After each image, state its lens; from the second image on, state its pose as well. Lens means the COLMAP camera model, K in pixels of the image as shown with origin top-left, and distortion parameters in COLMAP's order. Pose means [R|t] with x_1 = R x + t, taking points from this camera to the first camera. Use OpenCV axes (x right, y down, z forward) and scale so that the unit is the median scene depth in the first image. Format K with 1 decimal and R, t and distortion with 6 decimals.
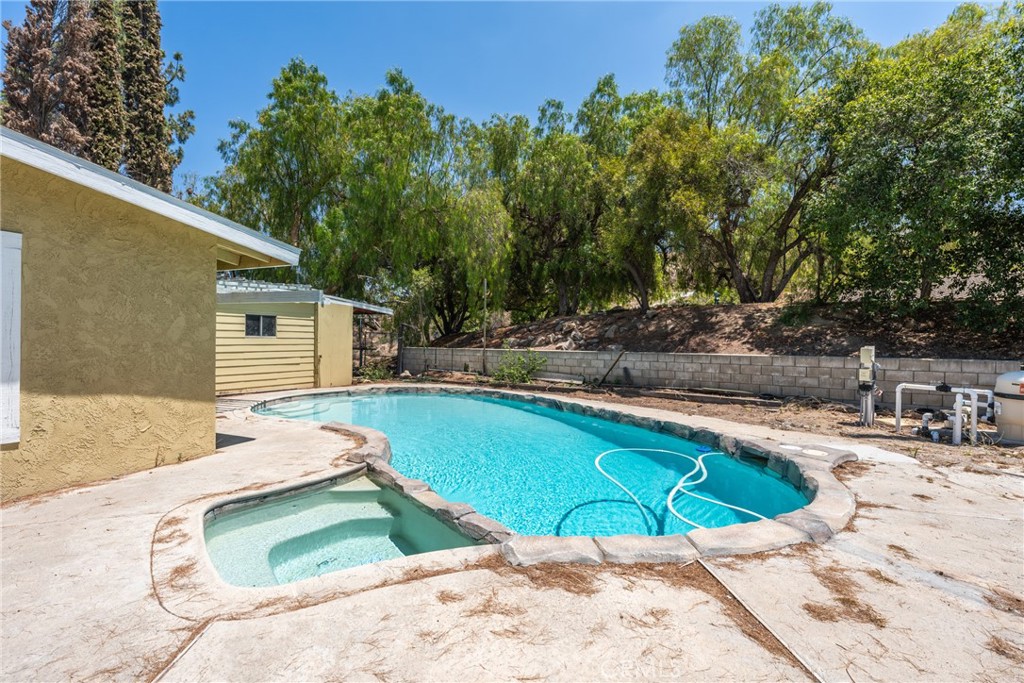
lens RADIAL K [[473.6, 0, 512.0], [0, 473.6, 341.5], [0, 0, 1]] dist [0.000290, 0.000098]
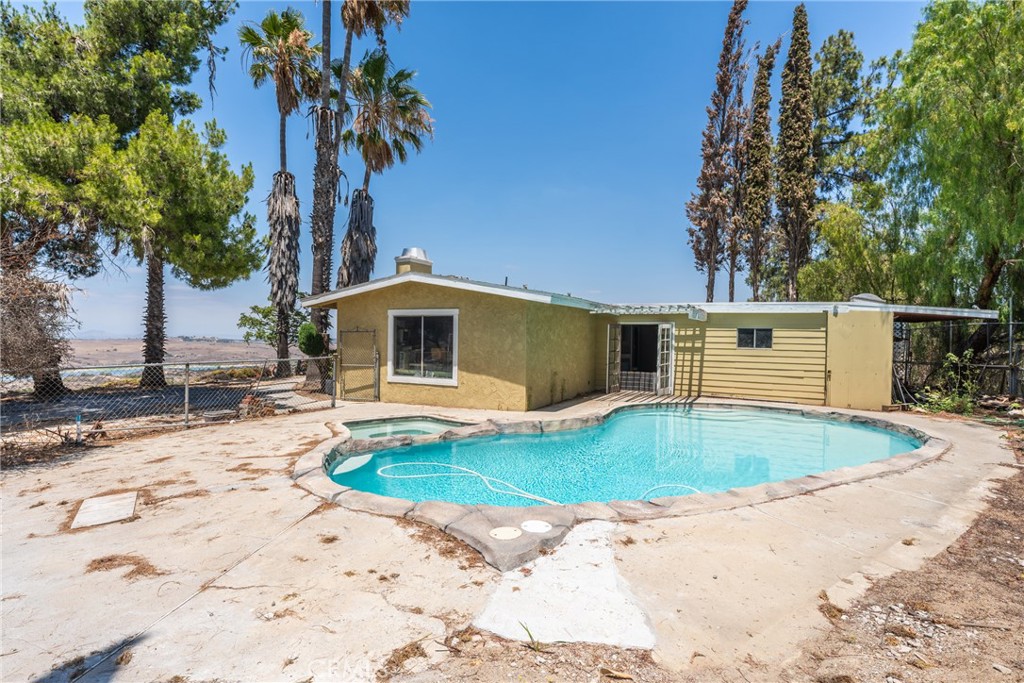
lens RADIAL K [[505.8, 0, 512.0], [0, 505.8, 341.5], [0, 0, 1]] dist [0.001581, -0.000235]
pose [[-0.022465, 0.003280, -0.999742, 0.622530], [-0.018486, 0.999822, 0.003695, -0.019730], [0.999577, 0.018564, -0.022401, 0.466135]]
